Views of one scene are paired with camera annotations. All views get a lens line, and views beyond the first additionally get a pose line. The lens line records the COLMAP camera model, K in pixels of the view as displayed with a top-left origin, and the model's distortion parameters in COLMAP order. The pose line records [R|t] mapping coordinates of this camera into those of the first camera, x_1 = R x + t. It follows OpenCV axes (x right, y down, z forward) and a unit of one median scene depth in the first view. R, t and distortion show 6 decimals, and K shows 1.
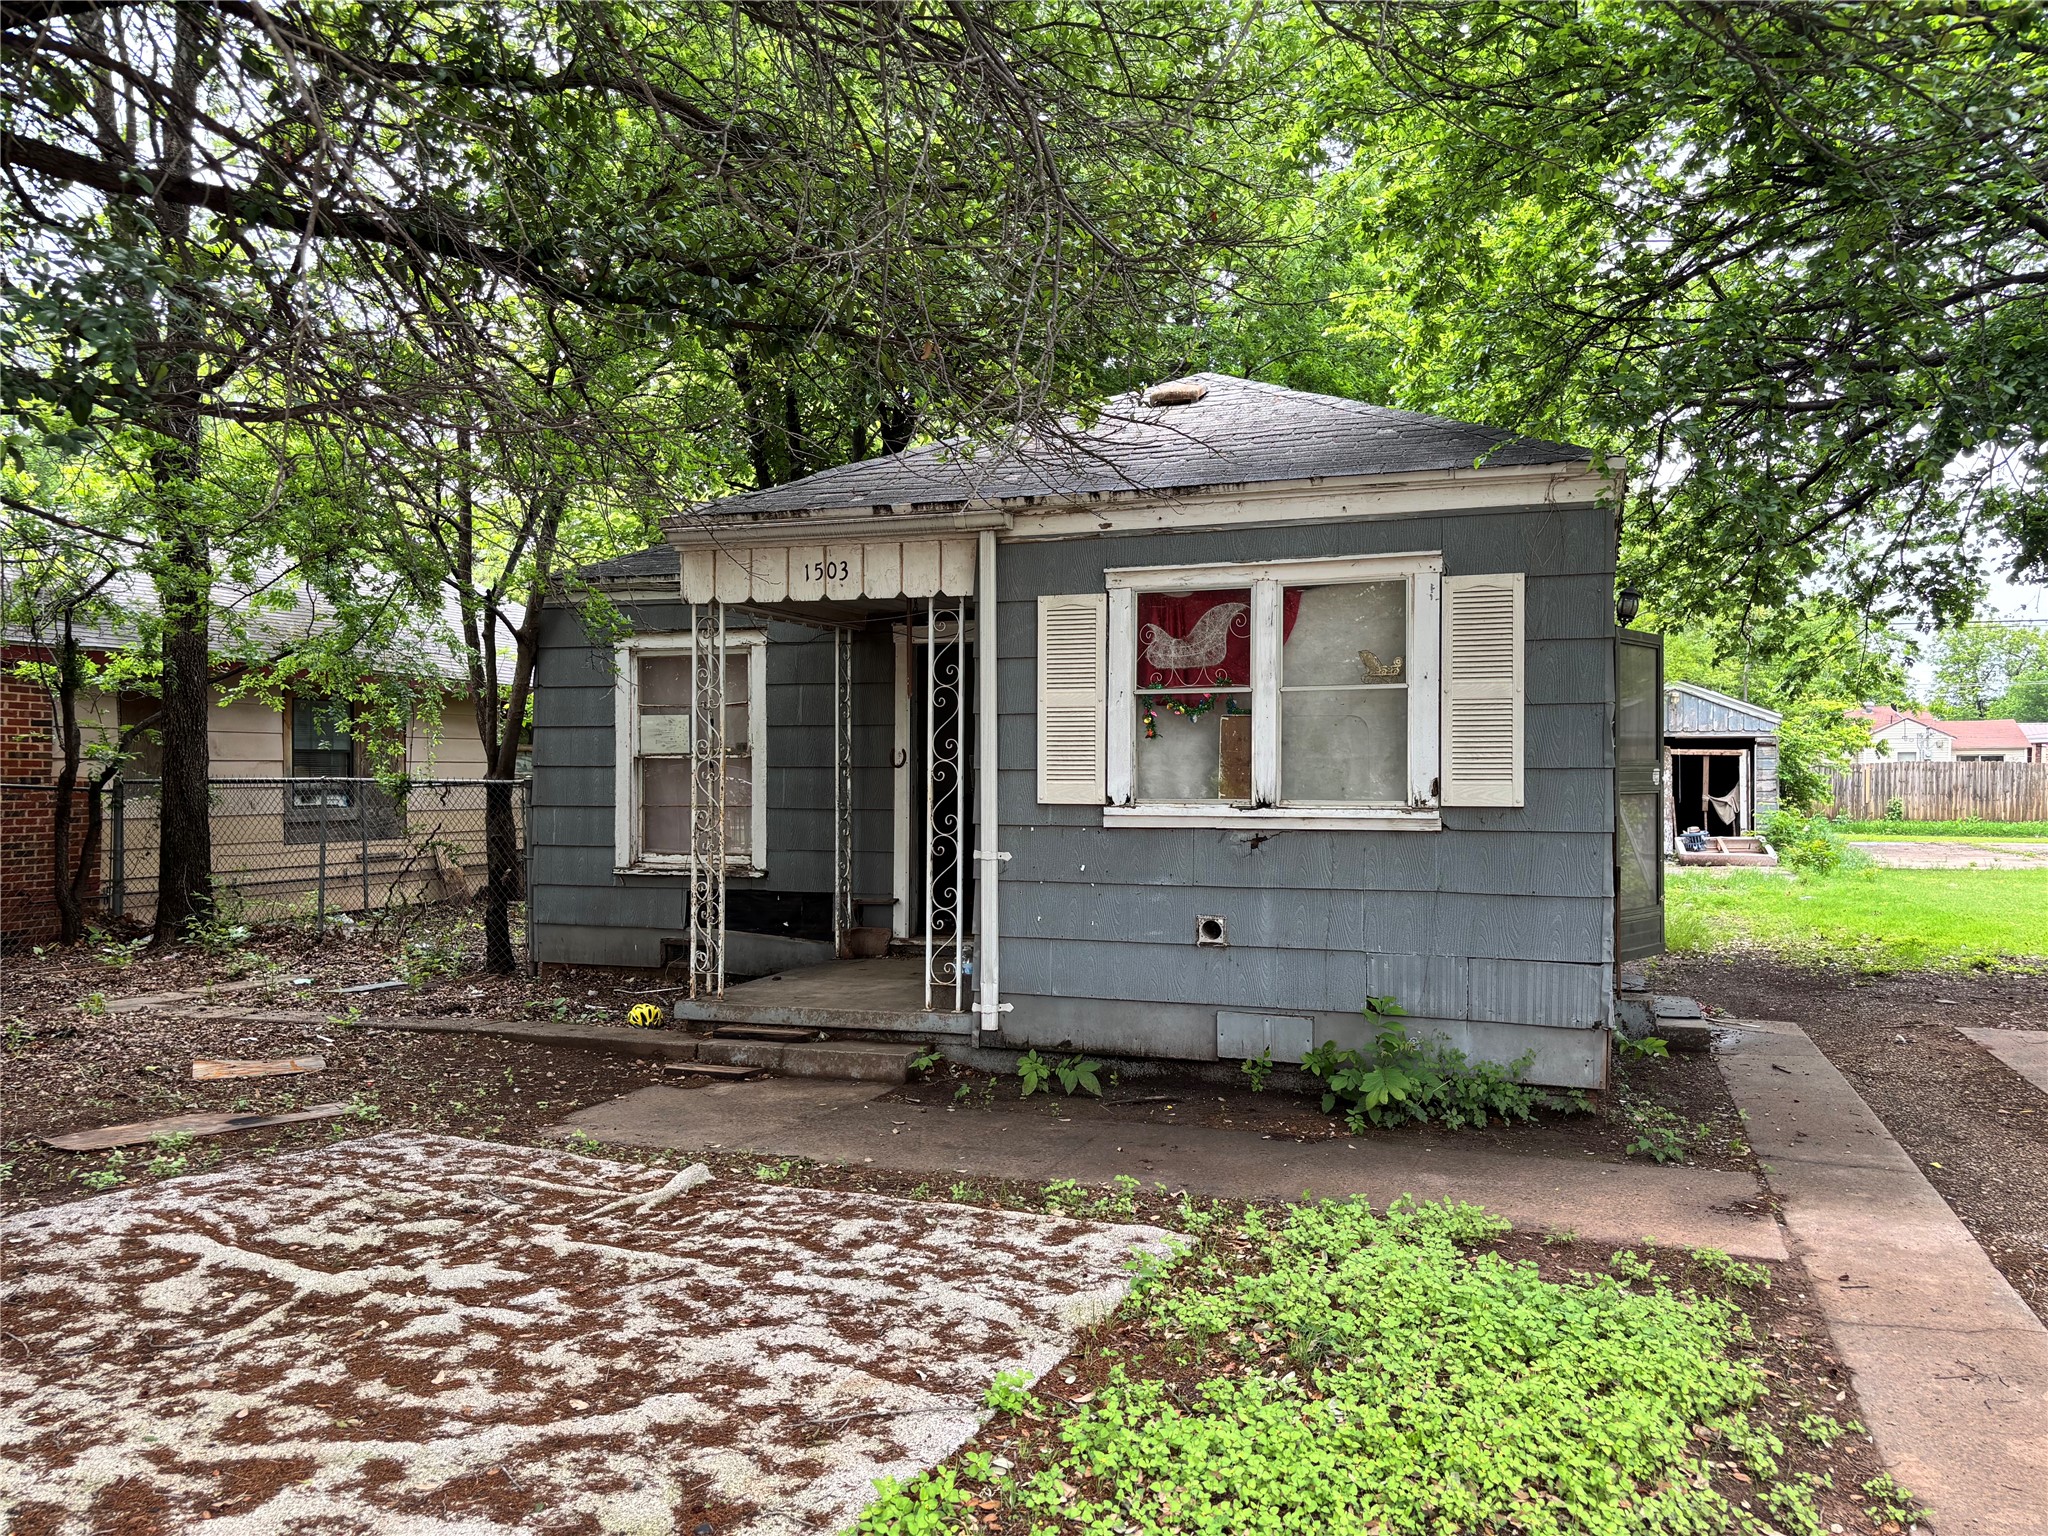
lens RADIAL K [[1577.1, 0, 1025.4], [0, 1577.1, 782.9], [0, 0, 1]] dist [0.036112, -0.001635]
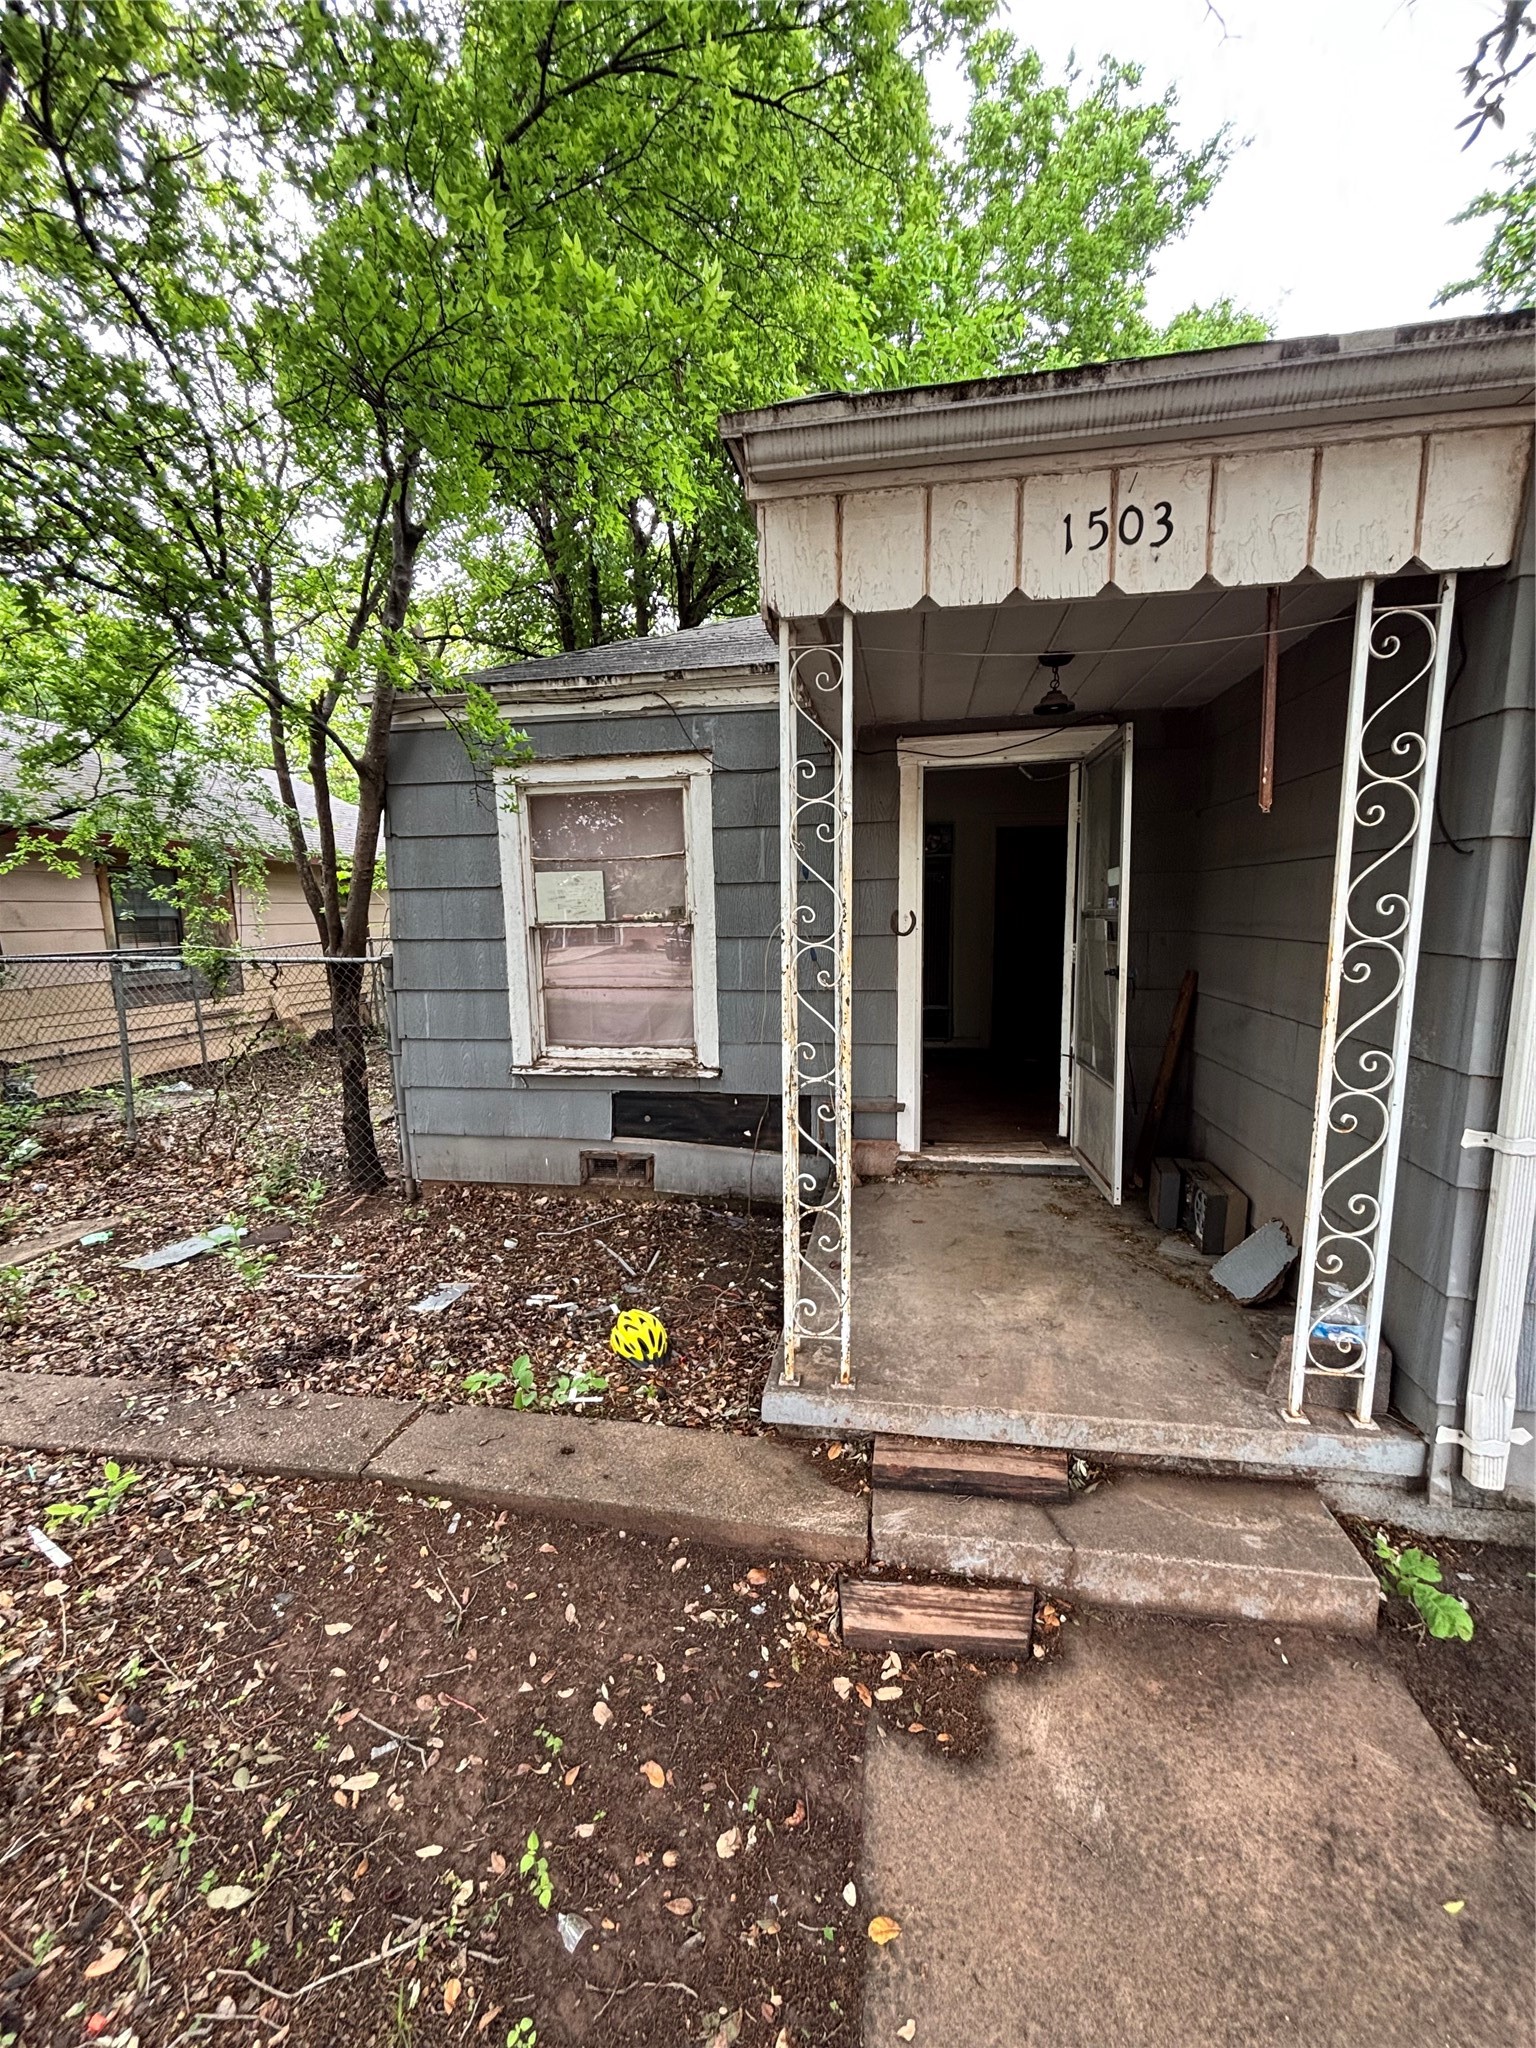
lens RADIAL K [[830.3, 0, 760.8], [0, 830.3, 1033.5], [0, 0, 1]] dist [0.001349, 0.000266]
pose [[0.985290, -0.040625, 0.165989, -0.205023], [0.018054, 0.990641, 0.135292, -0.017269], [-0.169932, -0.130305, 0.976803, 0.570547]]
